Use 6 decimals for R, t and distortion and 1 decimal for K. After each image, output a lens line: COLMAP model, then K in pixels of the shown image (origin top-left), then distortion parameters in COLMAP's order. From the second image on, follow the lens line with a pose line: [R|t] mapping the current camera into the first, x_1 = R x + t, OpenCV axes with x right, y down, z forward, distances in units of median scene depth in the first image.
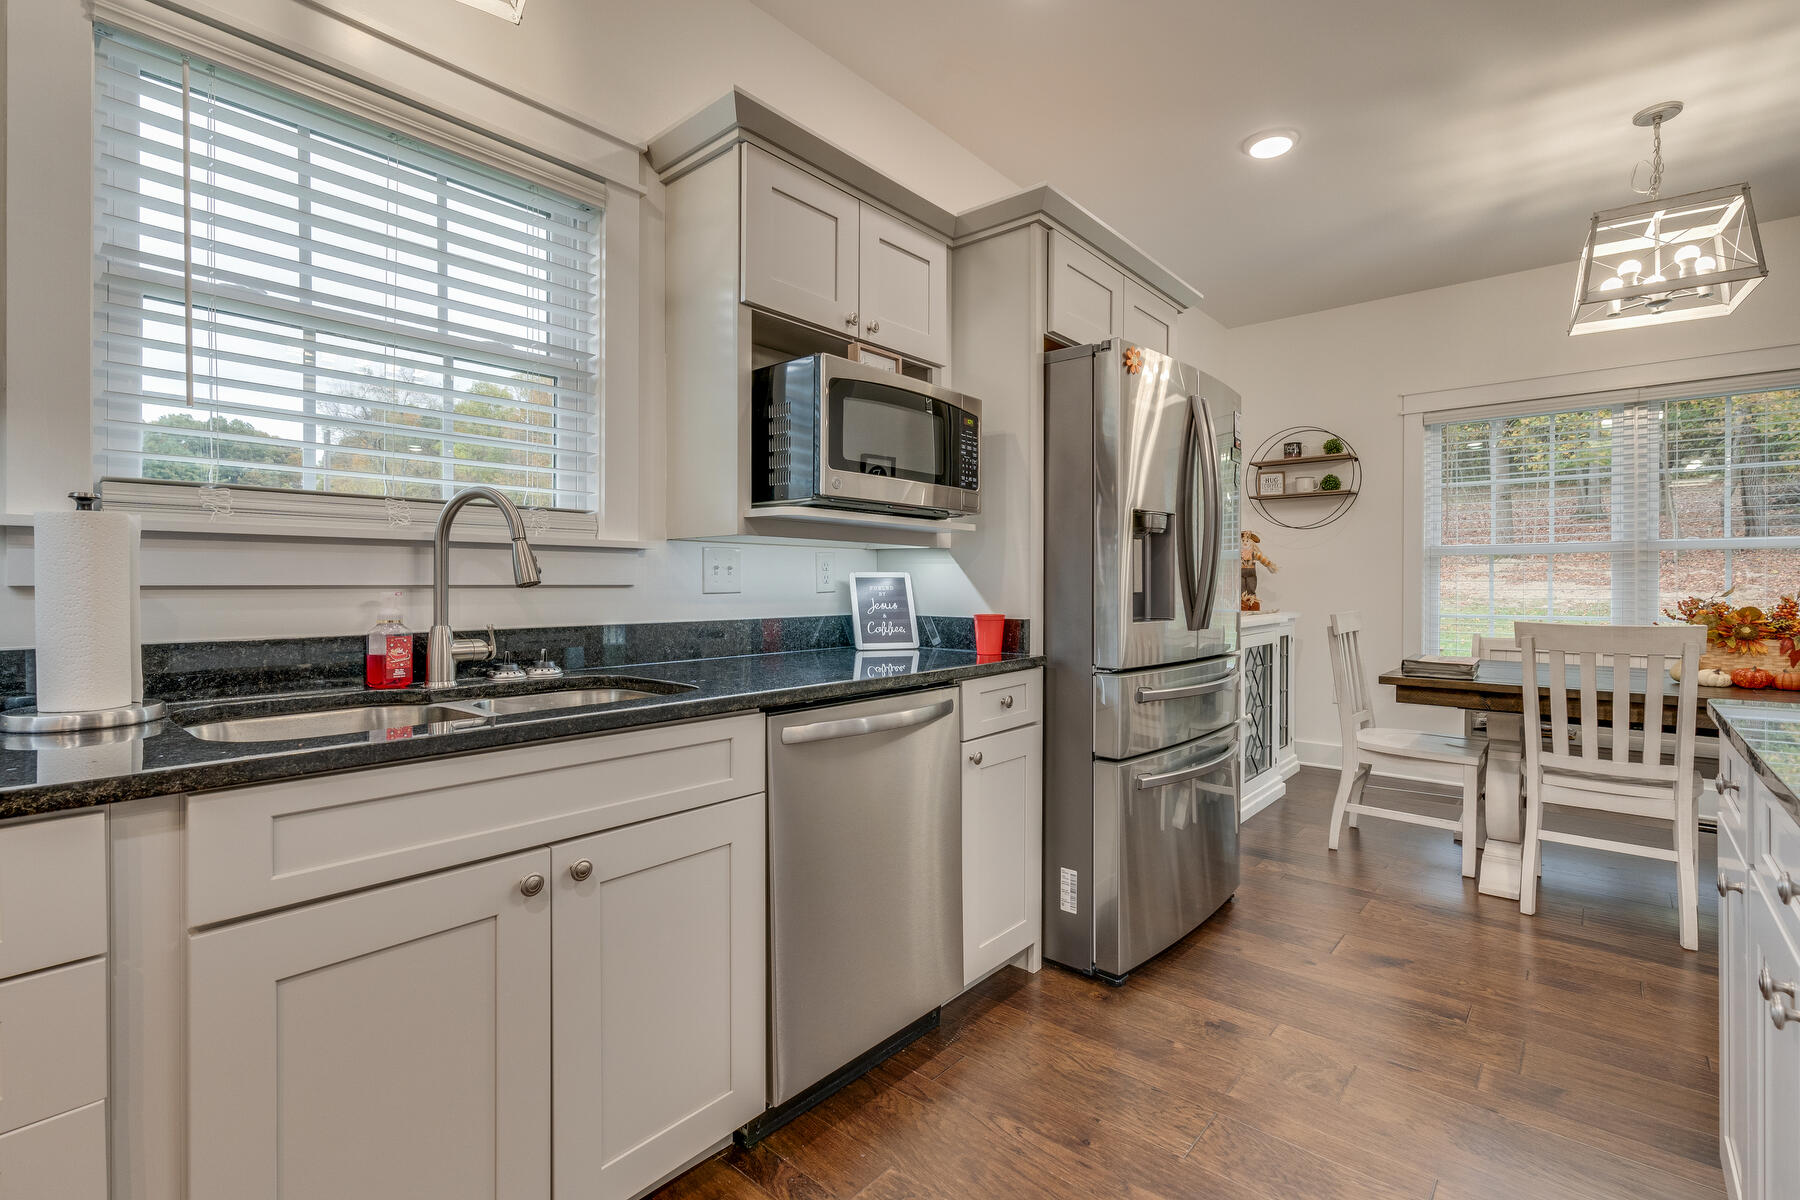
lens RADIAL K [[804.8, 0, 903.7], [0, 804.8, 588.6], [0, 0, 1]] dist [0.000727, 0.000357]
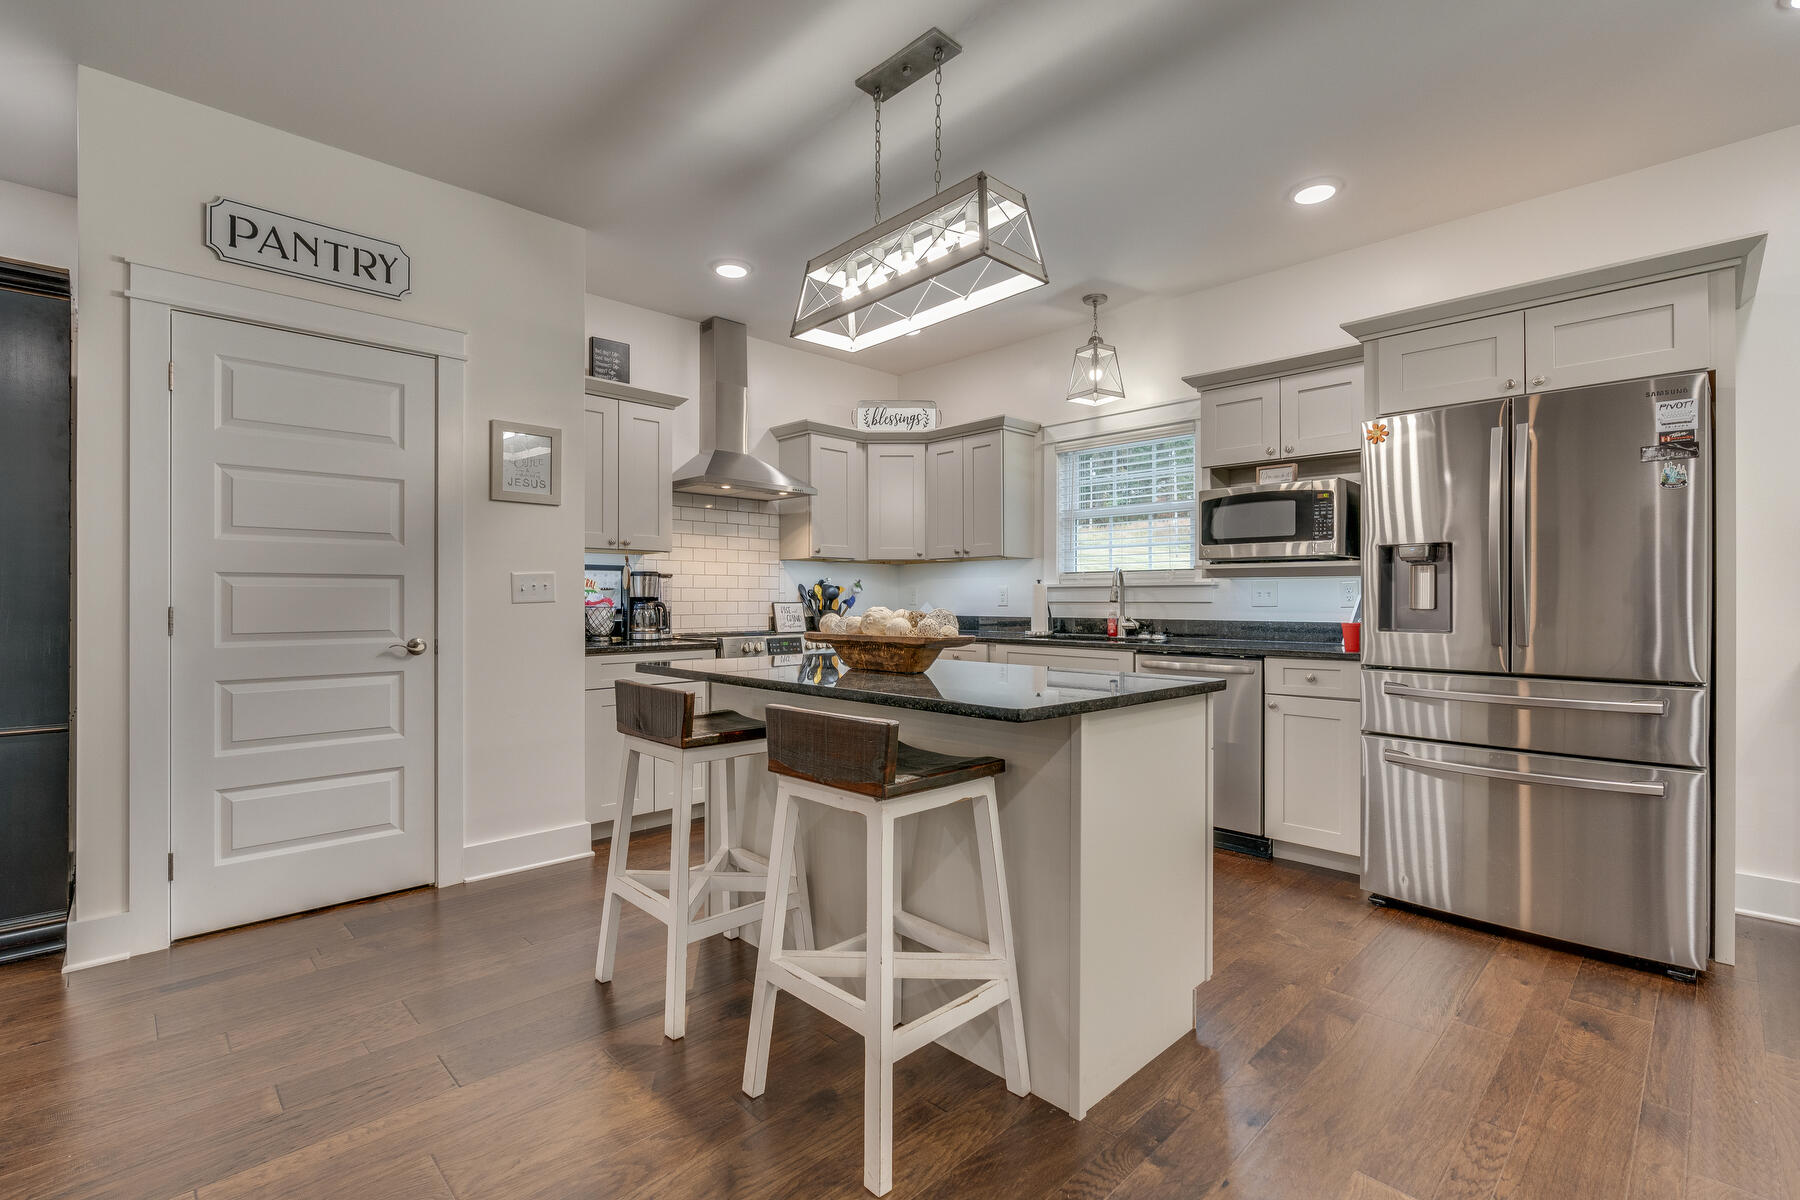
lens RADIAL K [[804.8, 0, 910.2], [0, 804.8, 596.4], [0, 0, 1]] dist [0.000727, 0.000357]
pose [[-0.070967, -0.005013, -0.997466, 1.370021], [-0.008716, 0.999952, -0.004406, -0.002196], [0.997441, 0.008381, -0.071007, 0.271559]]
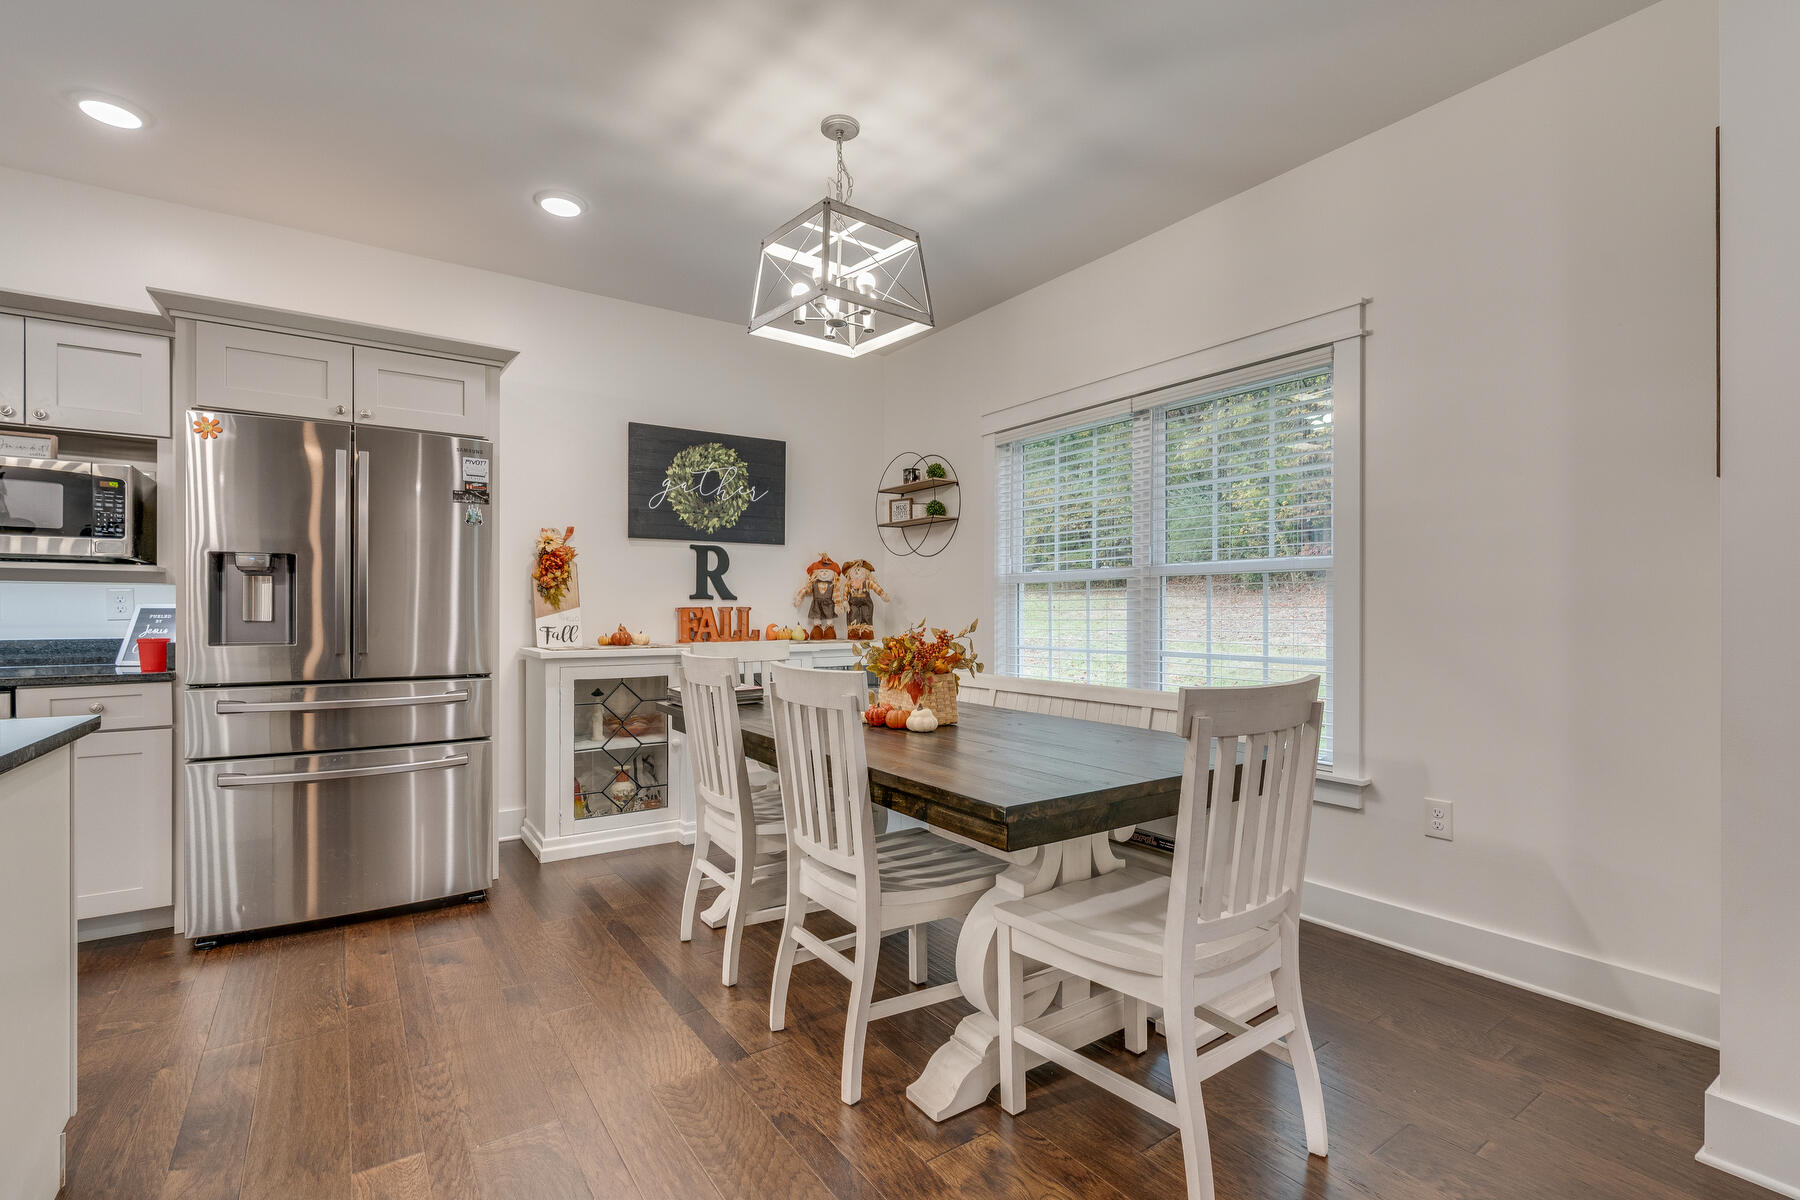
lens RADIAL K [[804.8, 0, 895.4], [0, 804.8, 610.7], [0, 0, 1]] dist [0.000727, 0.000357]
pose [[0.965334, 0.001715, -0.261014, 1.310207], [-0.002980, 0.999986, -0.004453, -0.007265], [0.261002, 0.005076, 0.965325, 0.093180]]
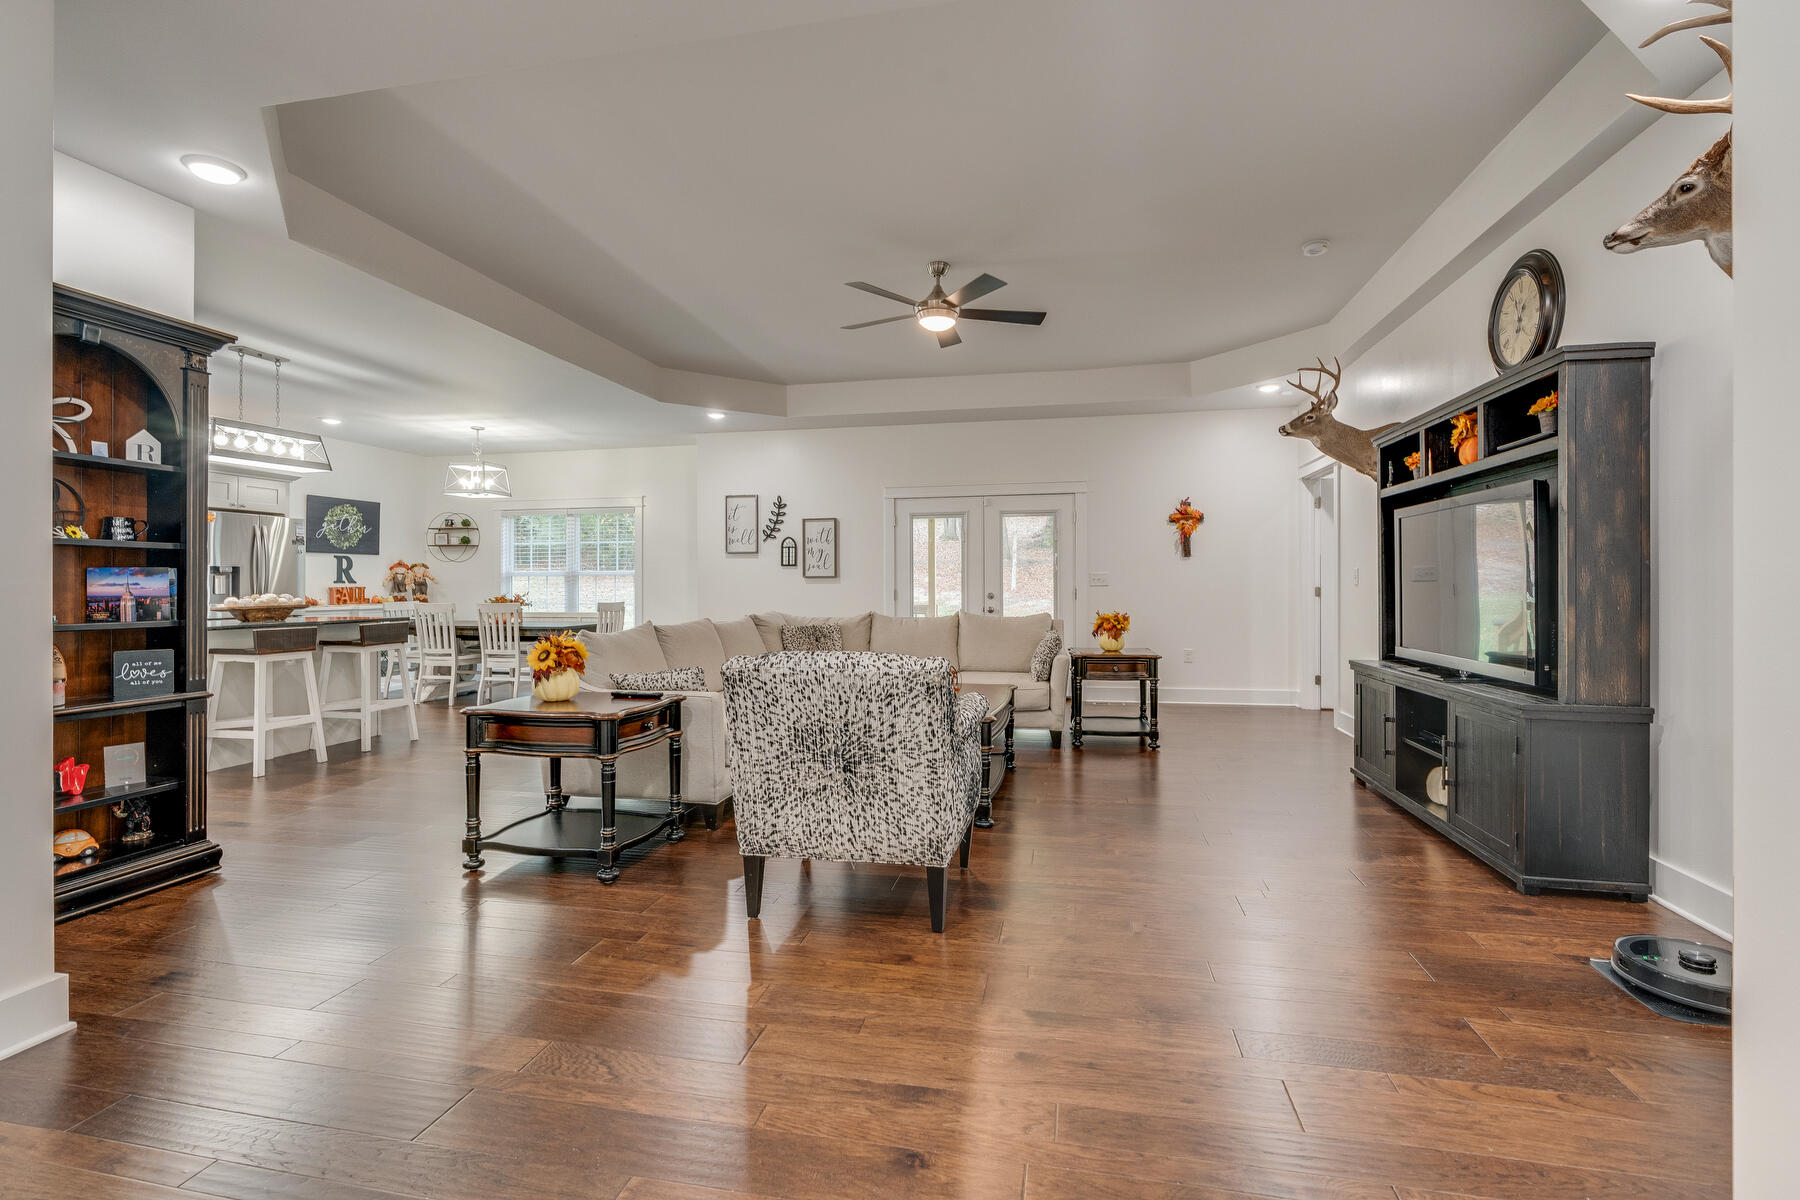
lens RADIAL K [[804.8, 0, 897.4], [0, 804.8, 589.3], [0, 0, 1]] dist [0.000727, 0.000357]
pose [[0.878186, -0.003953, 0.478302, 0.916966], [0.003860, 0.999992, 0.001178, -0.006108], [-0.478303, 0.000812, 0.878194, -2.389325]]
